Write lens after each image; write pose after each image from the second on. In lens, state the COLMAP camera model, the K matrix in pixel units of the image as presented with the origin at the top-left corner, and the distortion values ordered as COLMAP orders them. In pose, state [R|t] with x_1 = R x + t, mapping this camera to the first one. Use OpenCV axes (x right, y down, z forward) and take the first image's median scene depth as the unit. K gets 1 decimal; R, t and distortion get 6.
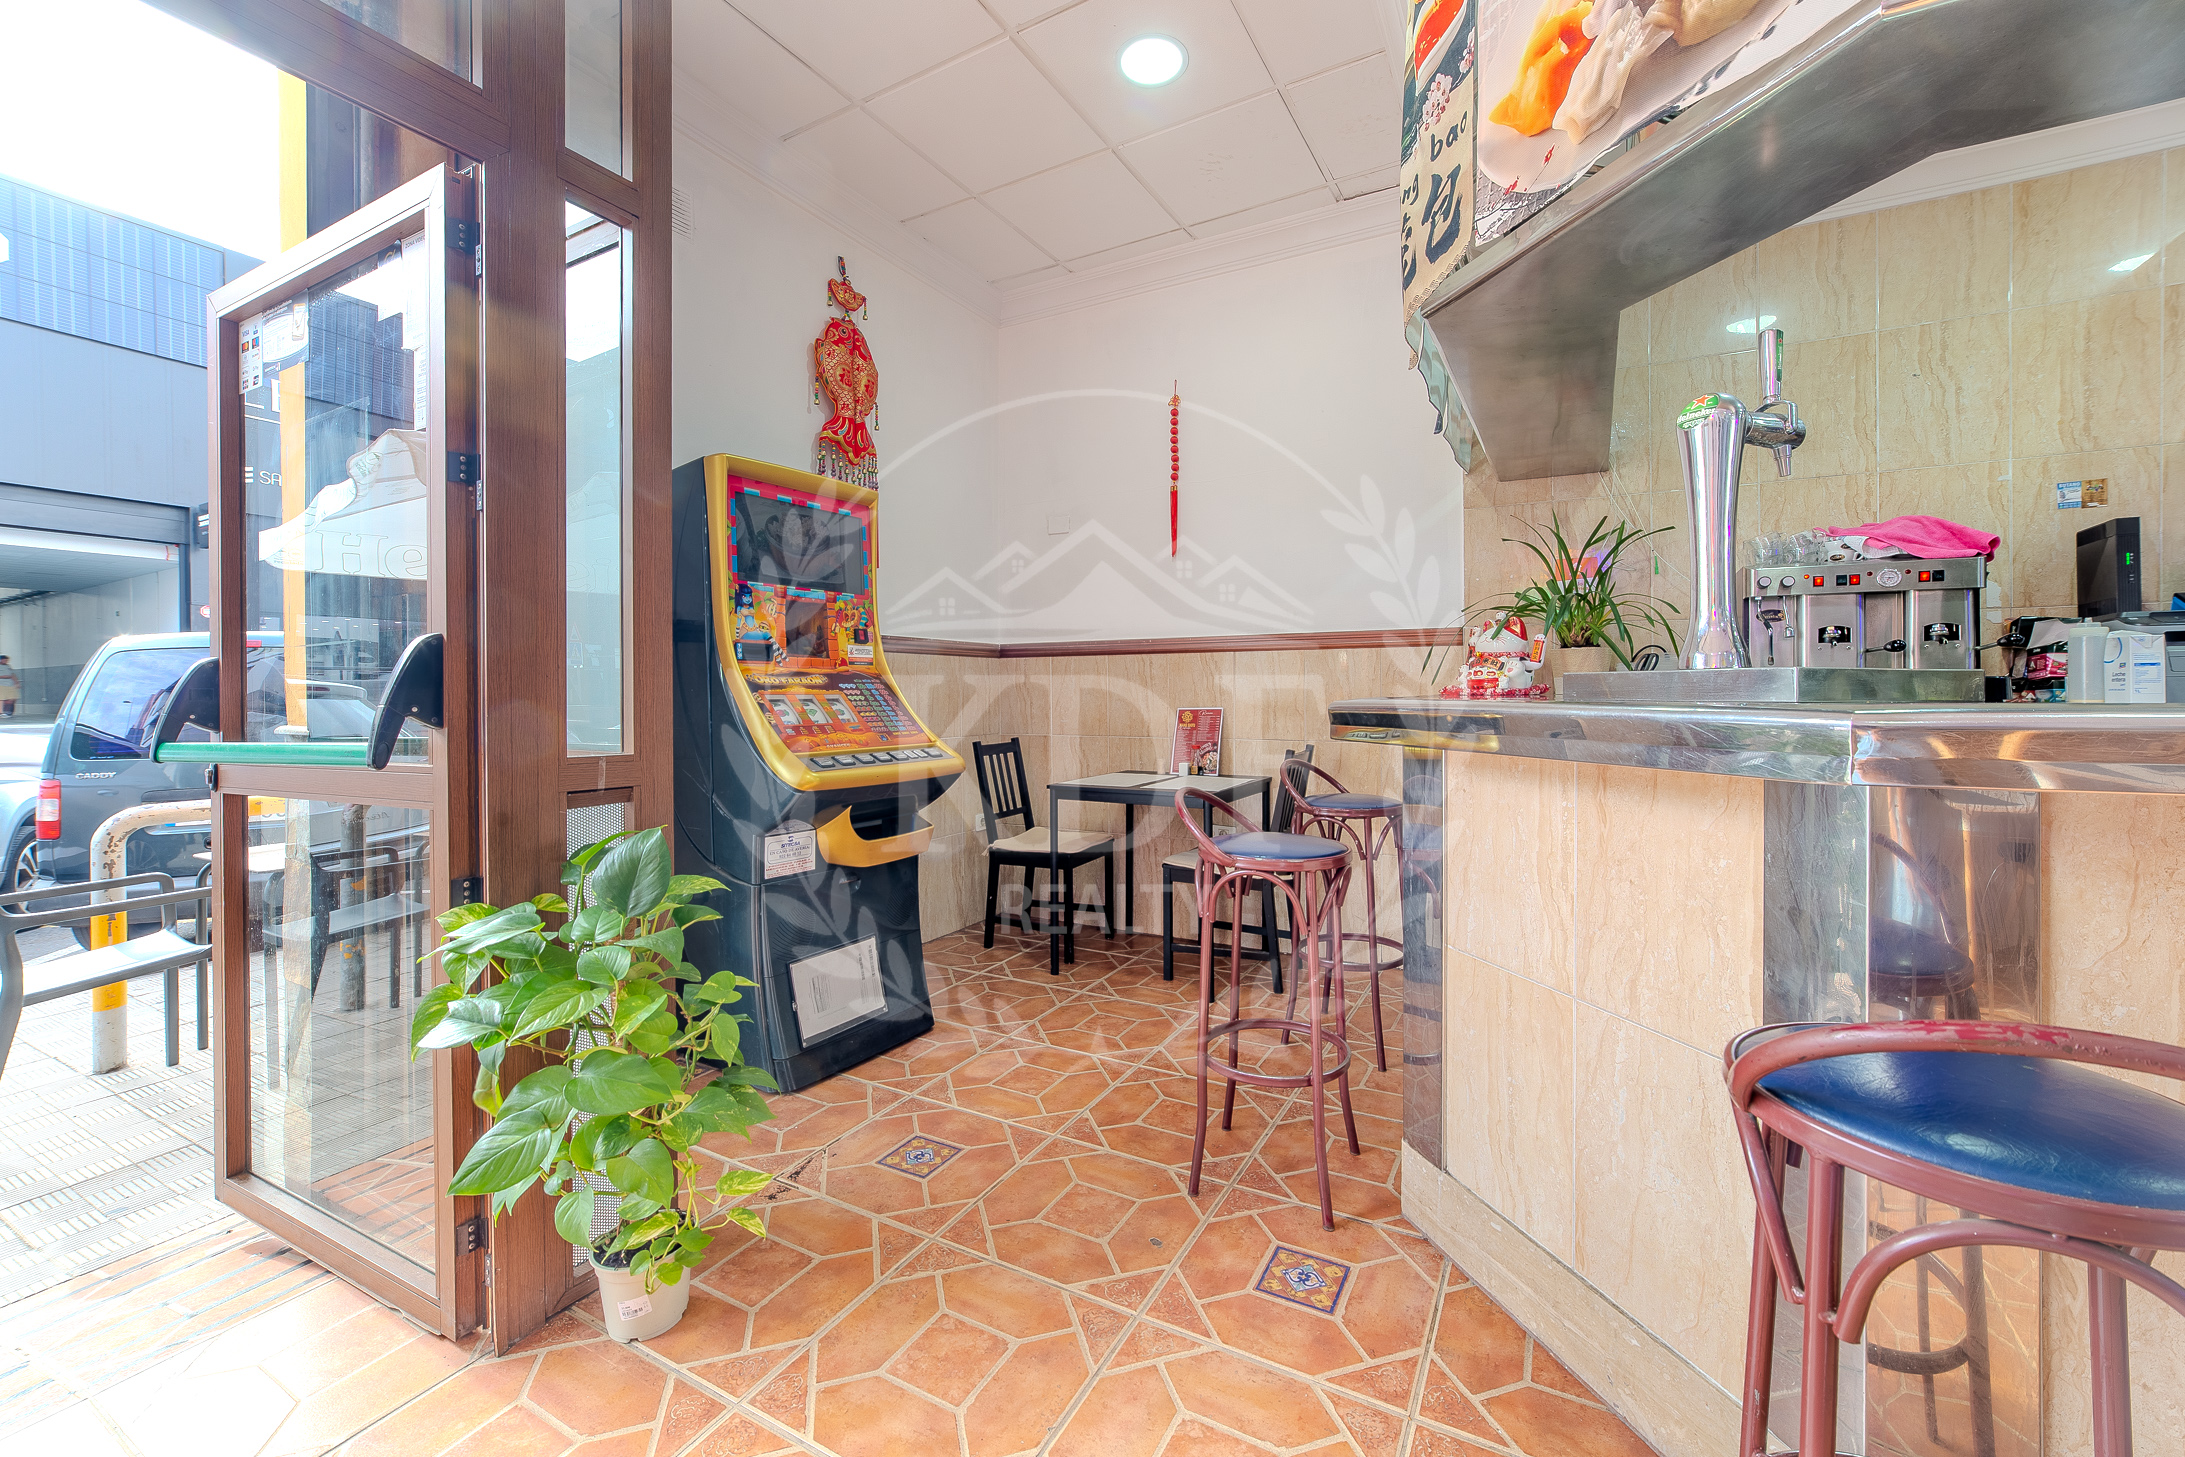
lens RADIAL K [[841.3, 0, 1138.4], [0, 841.3, 695.5], [0, 0, 1]] dist [-0.002995, 0.001006]
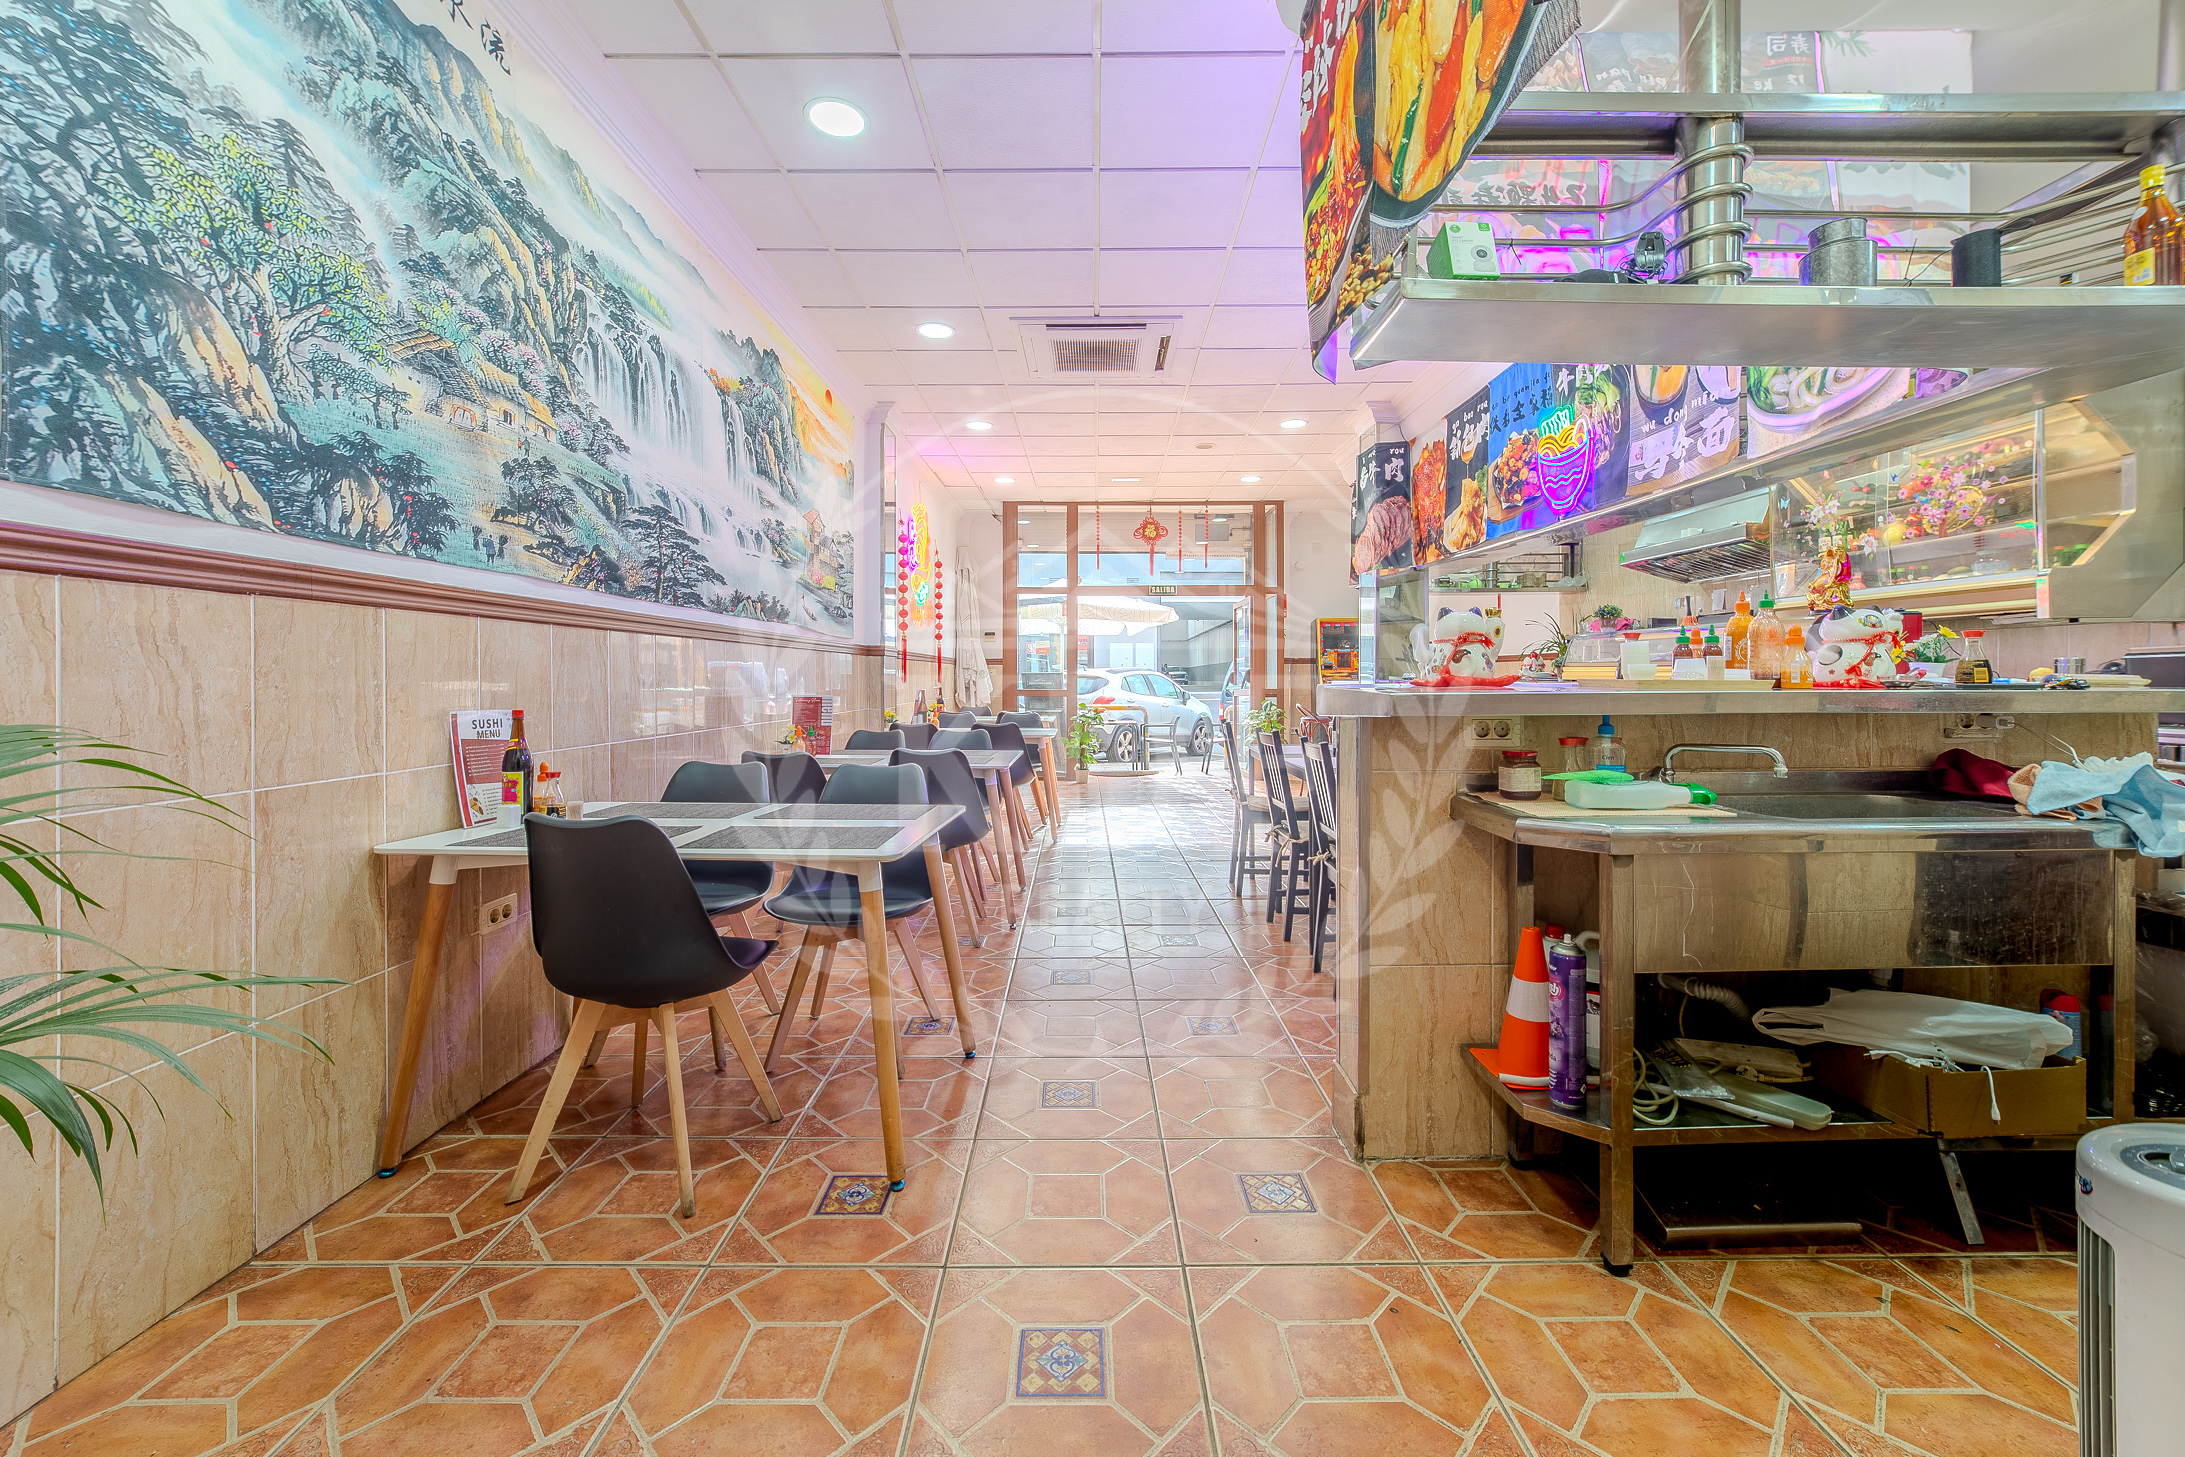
lens RADIAL K [[841.3, 0, 1079.3], [0, 841.3, 674.7], [0, 0, 1]] dist [-0.002995, 0.001006]
pose [[0.443339, 0.000456, -0.896354, 2.640240], [-0.005579, 0.999982, -0.002251, 0.000073], [0.896336, 0.005999, 0.443334, -1.827566]]
